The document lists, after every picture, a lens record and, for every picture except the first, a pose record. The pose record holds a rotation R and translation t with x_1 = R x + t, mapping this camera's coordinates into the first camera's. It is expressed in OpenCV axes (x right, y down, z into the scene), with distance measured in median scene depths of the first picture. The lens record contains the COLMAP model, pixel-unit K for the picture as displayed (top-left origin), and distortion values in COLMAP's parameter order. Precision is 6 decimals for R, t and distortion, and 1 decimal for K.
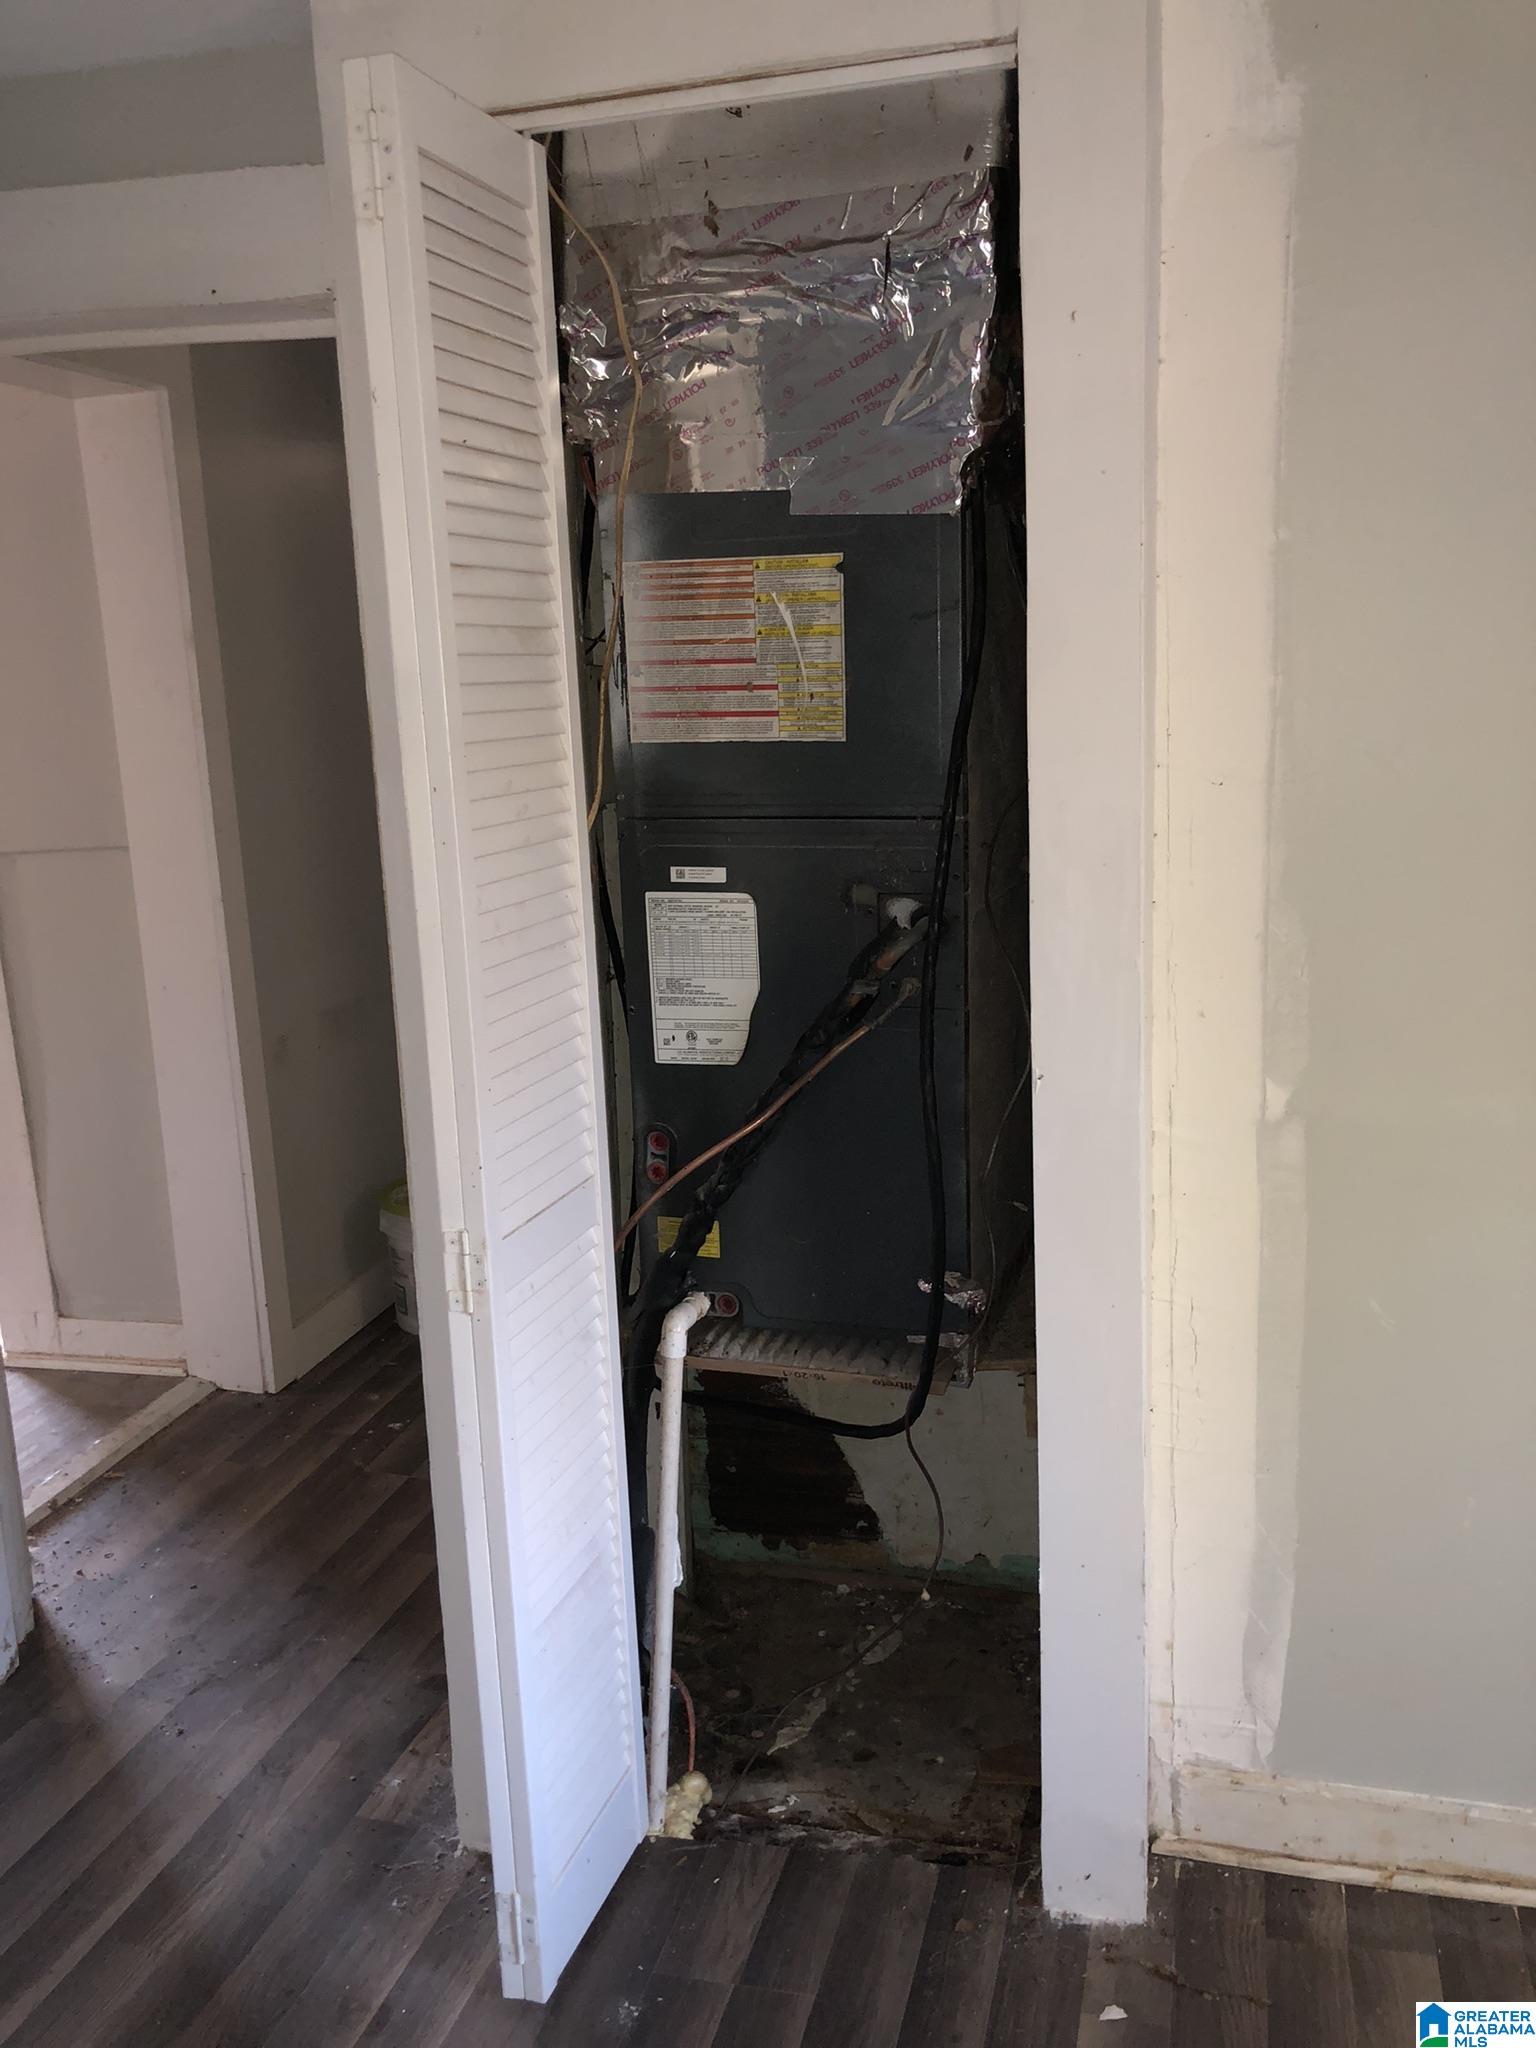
lens RADIAL K [[1660.0, 0, 771.8], [0, 1660.0, 1017.5], [0, 0, 1]] dist [0.021490, -0.017298]
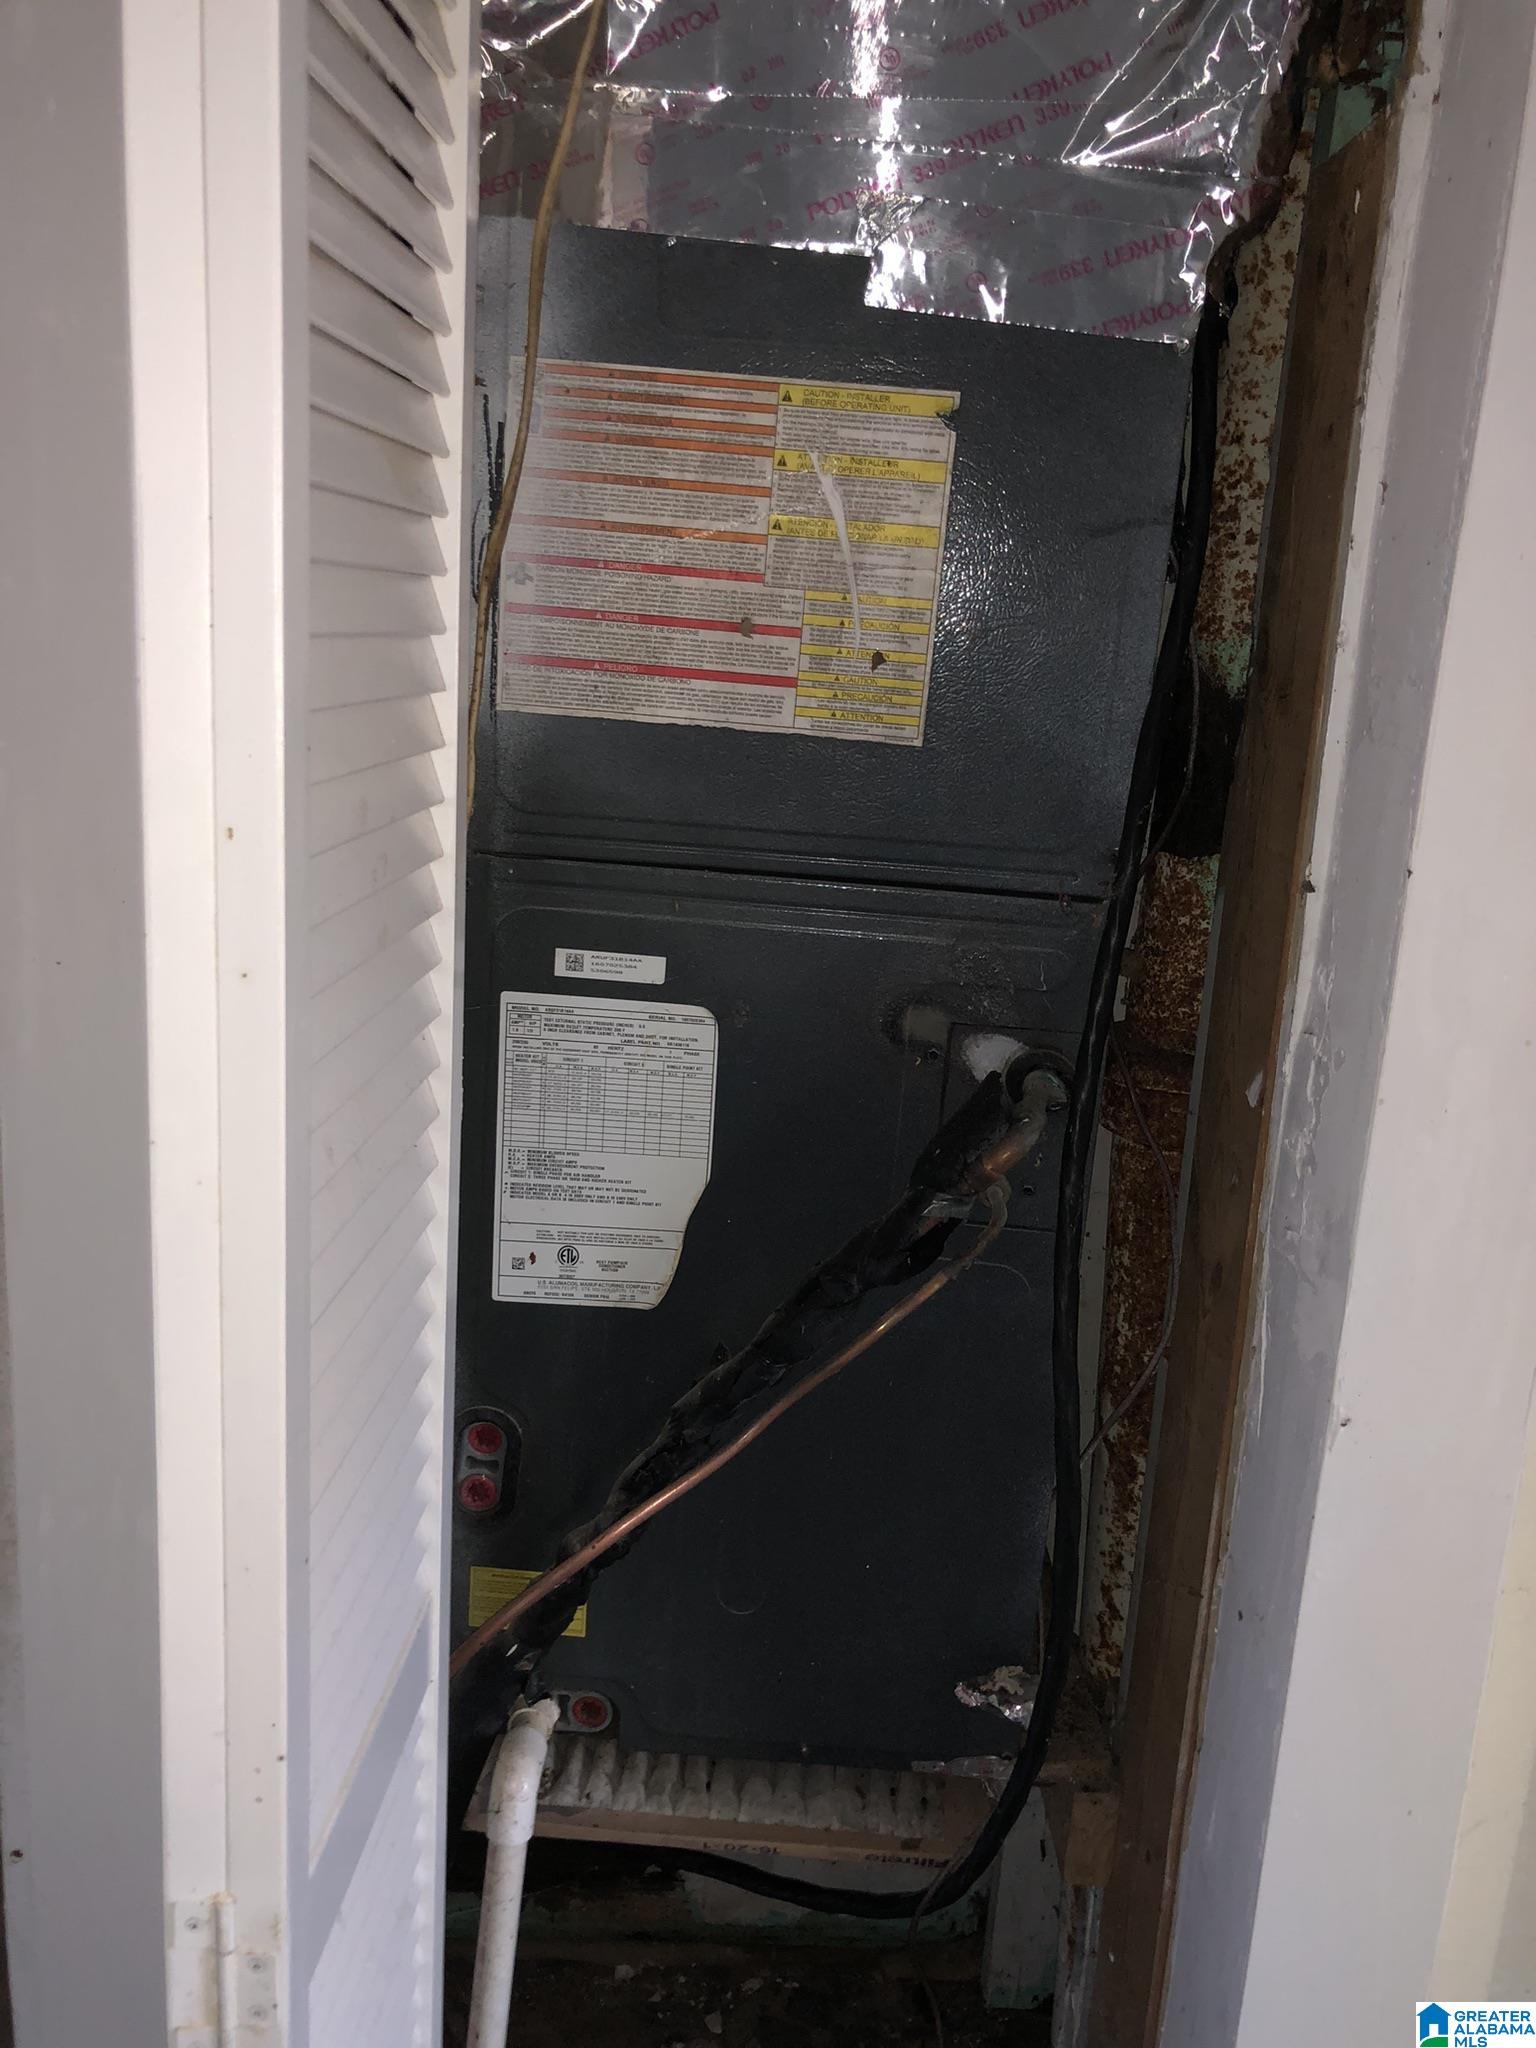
lens RADIAL K [[1660.0, 0, 733.3], [0, 1660.0, 970.4], [0, 0, 1]] dist [0.021490, -0.017298]
pose [[0.956603, 0.033906, 0.289415, -0.164884], [-0.043129, 0.998743, 0.025547, -0.102724], [-0.288185, -0.036921, 0.956863, 0.489382]]
